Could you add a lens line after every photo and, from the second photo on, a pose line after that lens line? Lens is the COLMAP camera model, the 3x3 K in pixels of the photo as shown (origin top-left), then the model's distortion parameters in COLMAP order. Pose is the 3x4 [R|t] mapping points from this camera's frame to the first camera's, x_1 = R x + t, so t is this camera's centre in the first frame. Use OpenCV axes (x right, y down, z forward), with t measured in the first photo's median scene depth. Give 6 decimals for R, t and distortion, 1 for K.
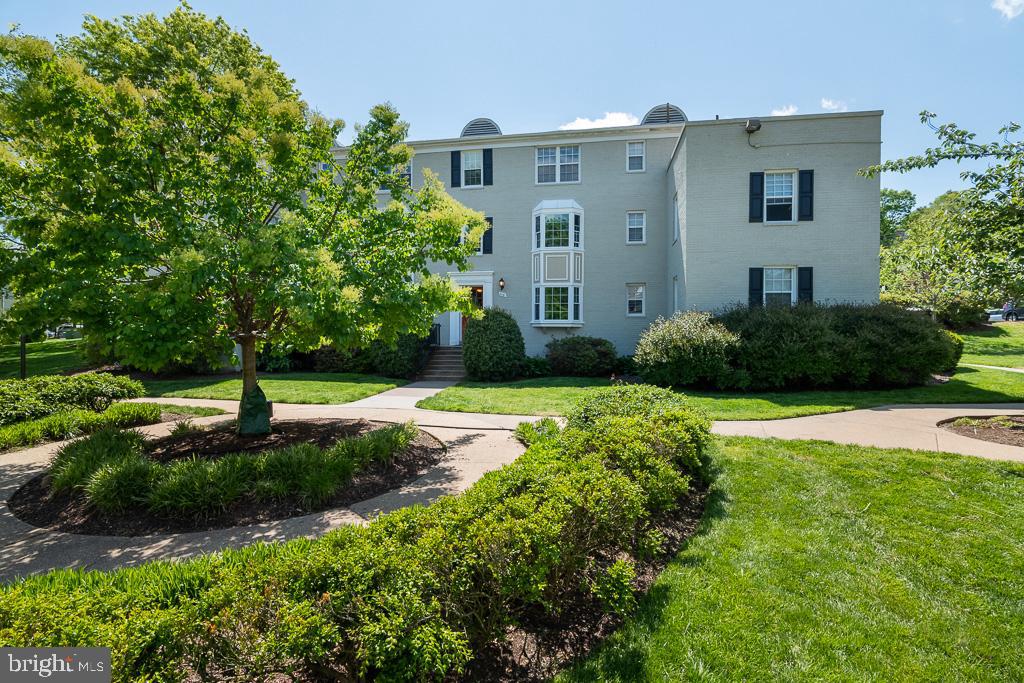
lens RADIAL K [[477.2, 0, 512.0], [0, 477.2, 341.5], [0, 0, 1]] dist [-0.012205, -0.000210]
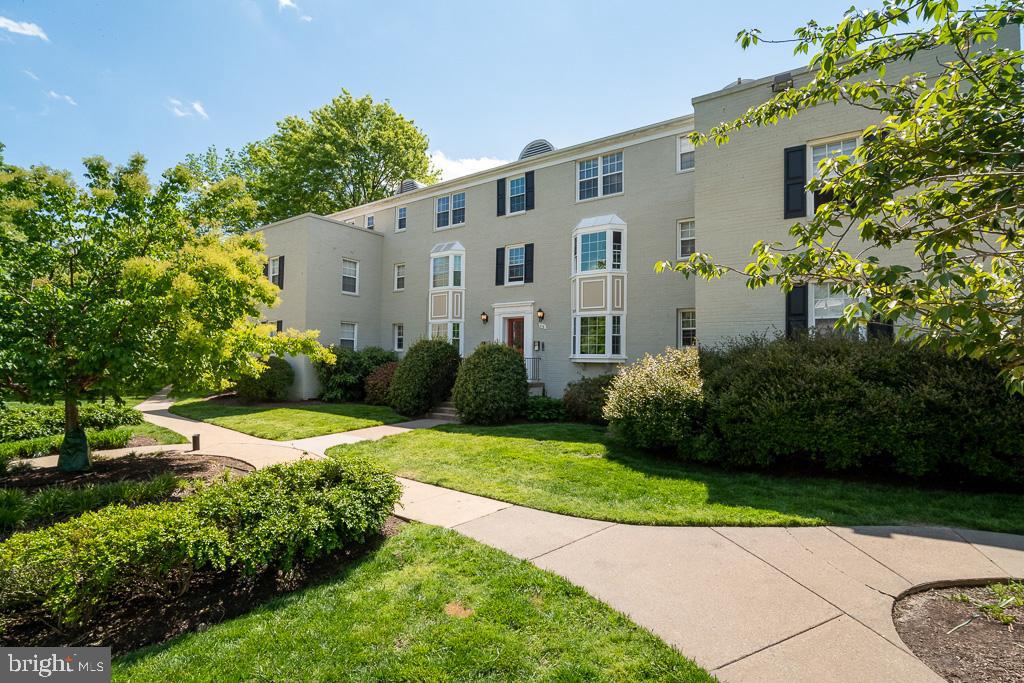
lens RADIAL K [[477.2, 0, 512.0], [0, 477.2, 341.5], [0, 0, 1]] dist [-0.012205, -0.000210]
pose [[0.907738, -0.009869, -0.419421, 0.320499], [-0.012321, 0.998665, -0.050163, -0.023703], [0.419356, 0.050703, 0.906405, 0.157987]]
